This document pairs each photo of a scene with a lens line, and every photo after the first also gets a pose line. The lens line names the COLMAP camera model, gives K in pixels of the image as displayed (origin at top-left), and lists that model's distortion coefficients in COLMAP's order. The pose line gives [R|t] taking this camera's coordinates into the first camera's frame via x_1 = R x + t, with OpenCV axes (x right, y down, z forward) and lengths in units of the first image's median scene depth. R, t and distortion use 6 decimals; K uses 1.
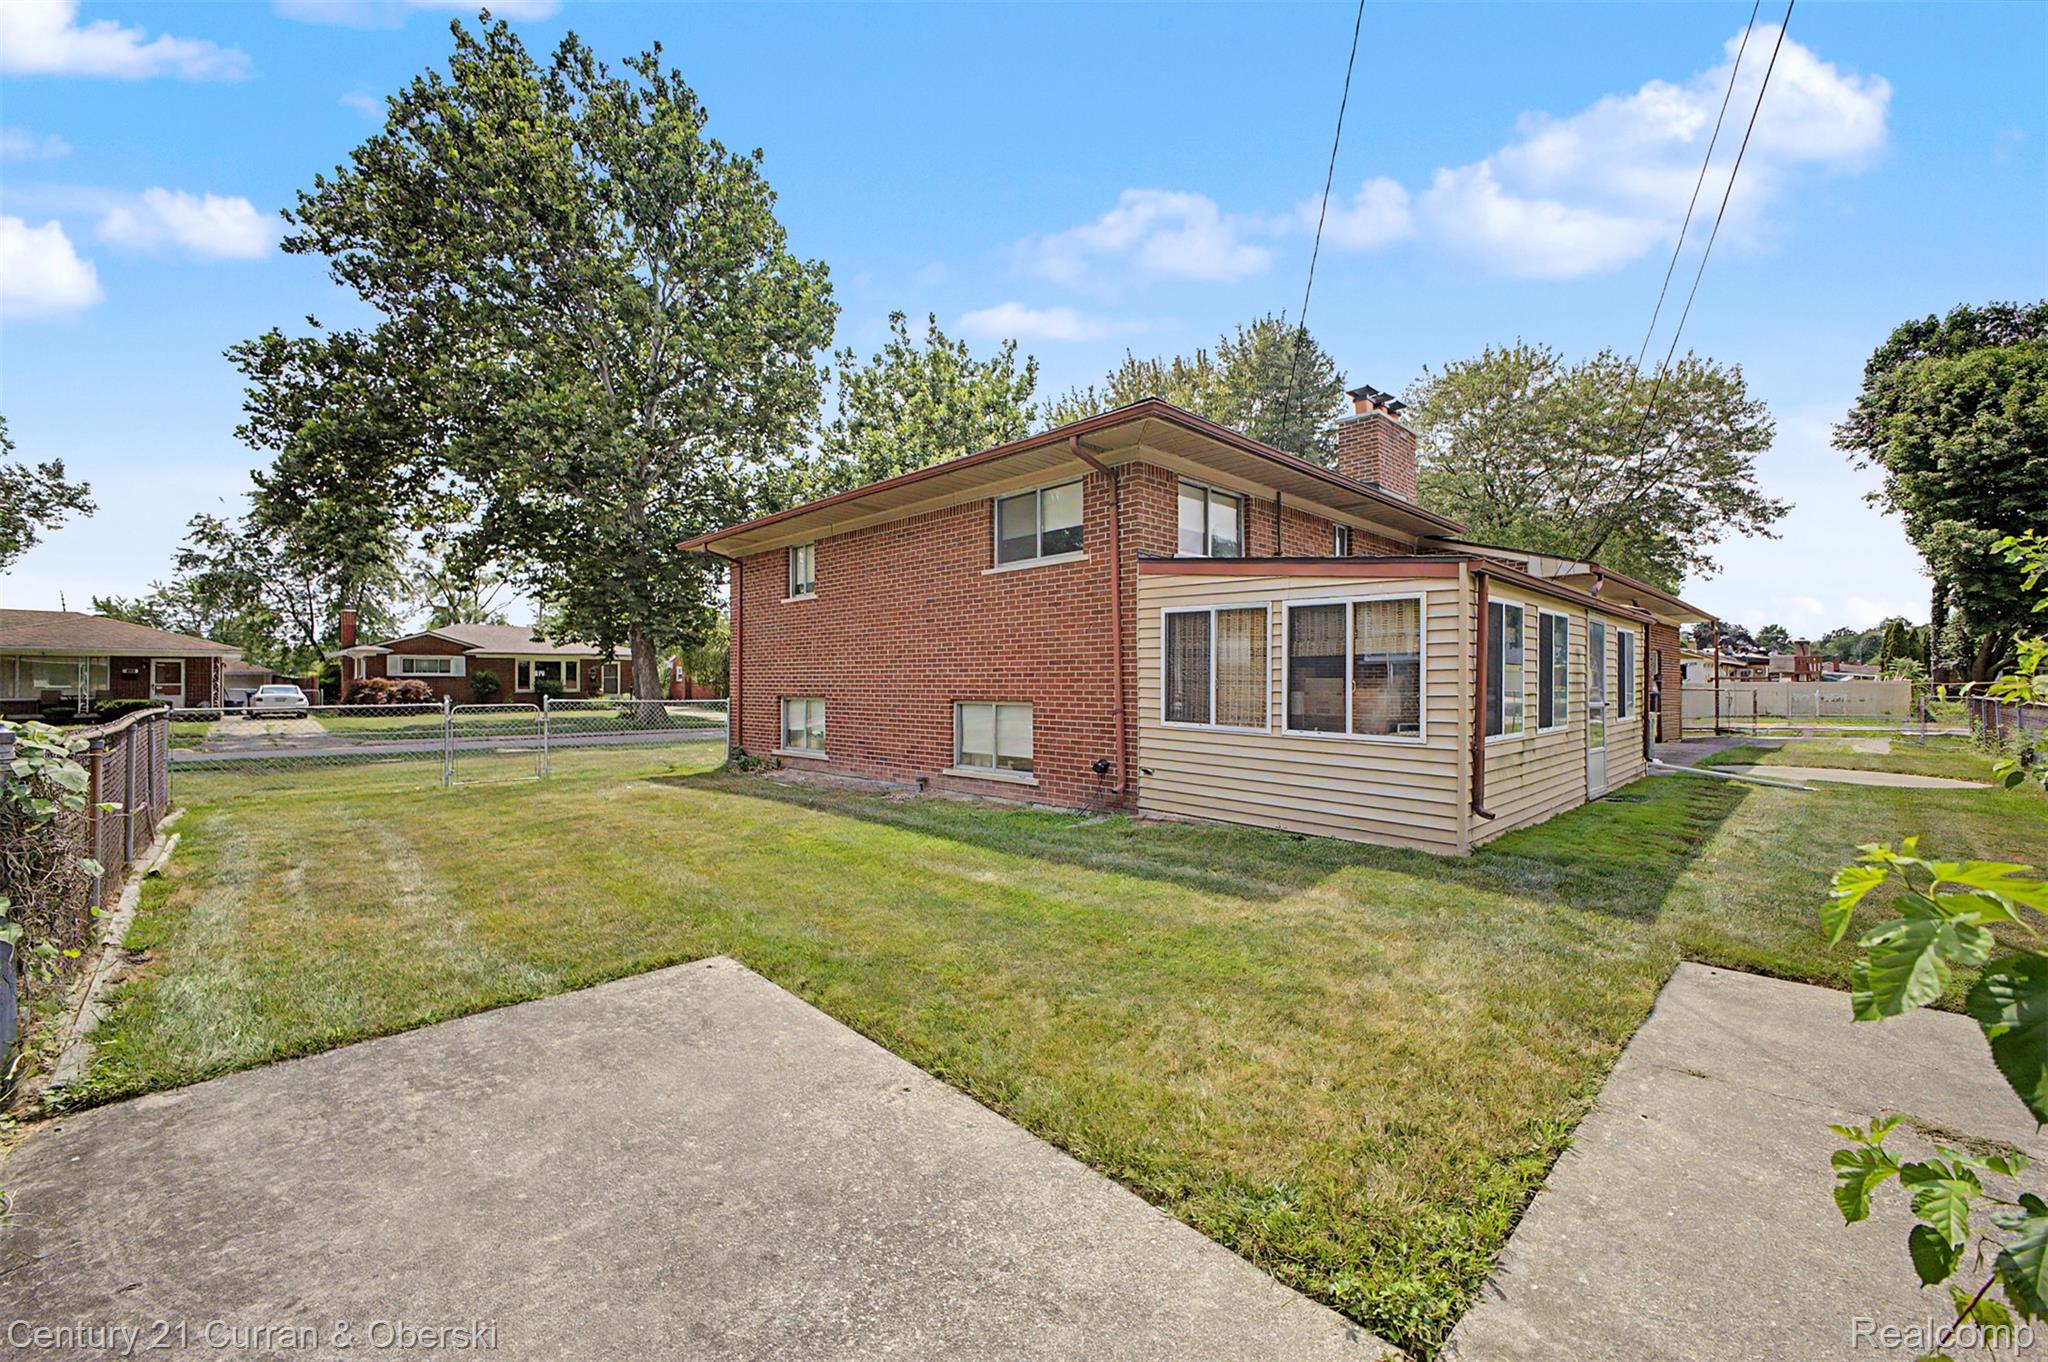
lens RADIAL K [[813.2, 0, 1024.0], [0, 813.2, 681.0], [0, 0, 1]] dist [0.012534, -0.000248]
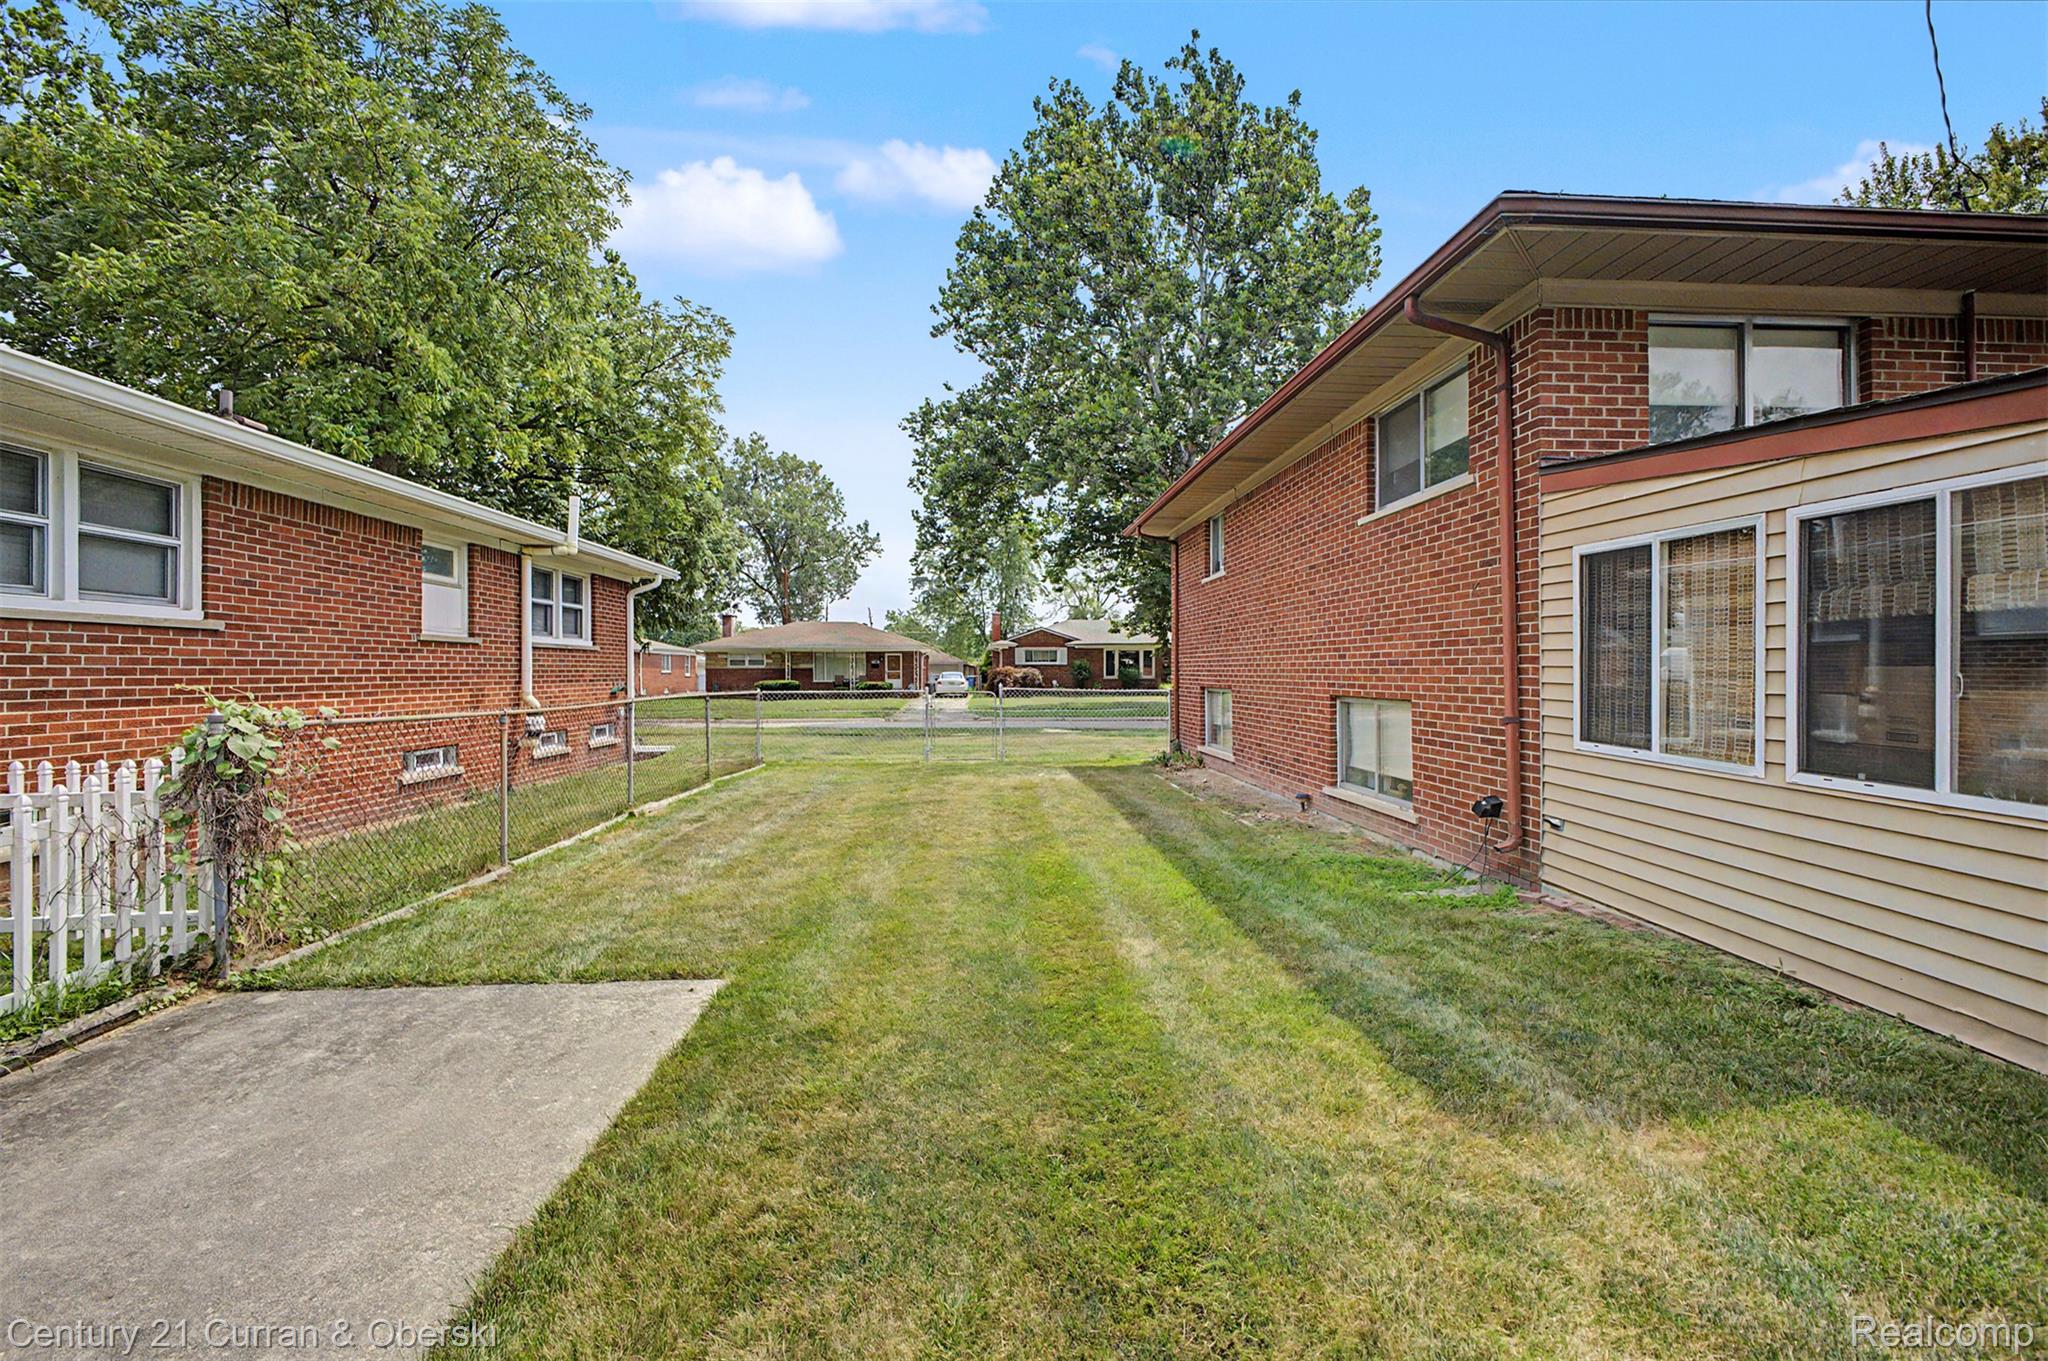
lens RADIAL K [[843.7, 0, 1024.0], [0, 843.7, 680.5], [0, 0, 1]] dist [0.000576, -0.001127]
pose [[0.758015, 0.006327, -0.652206, 0.094117], [0.004007, 0.999889, 0.014357, -0.001414], [0.652225, -0.013496, 0.757906, 0.098833]]
